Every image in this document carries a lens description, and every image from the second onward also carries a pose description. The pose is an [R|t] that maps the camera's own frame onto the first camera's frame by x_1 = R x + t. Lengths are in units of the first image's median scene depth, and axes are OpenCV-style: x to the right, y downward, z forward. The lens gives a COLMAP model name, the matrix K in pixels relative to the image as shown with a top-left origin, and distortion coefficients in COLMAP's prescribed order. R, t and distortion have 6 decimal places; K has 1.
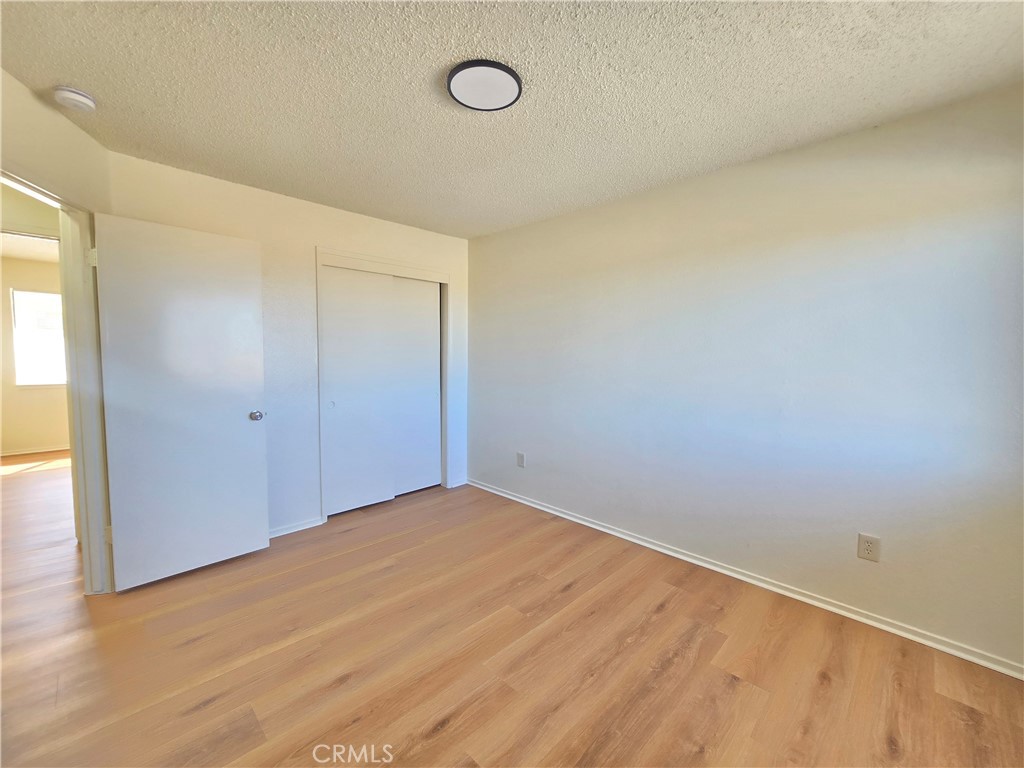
lens RADIAL K [[418.6, 0, 512.8], [0, 418.6, 384.3], [0, 0, 1]] dist [0.000705, -0.000494]
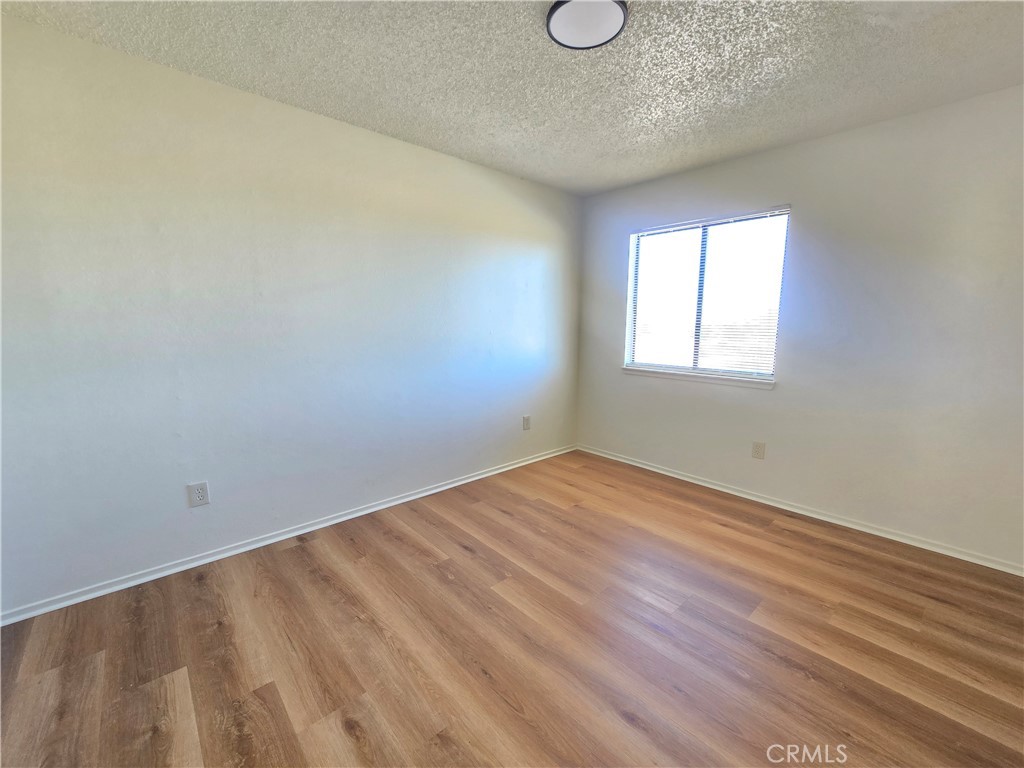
lens RADIAL K [[418.6, 0, 512.3], [0, 418.6, 383.3], [0, 0, 1]] dist [0.000705, -0.000494]
pose [[0.064419, -0.156413, 0.985589, -0.838502], [0.071142, 0.985847, 0.151804, -0.049995], [-0.995384, 0.060337, 0.074635, 0.851942]]
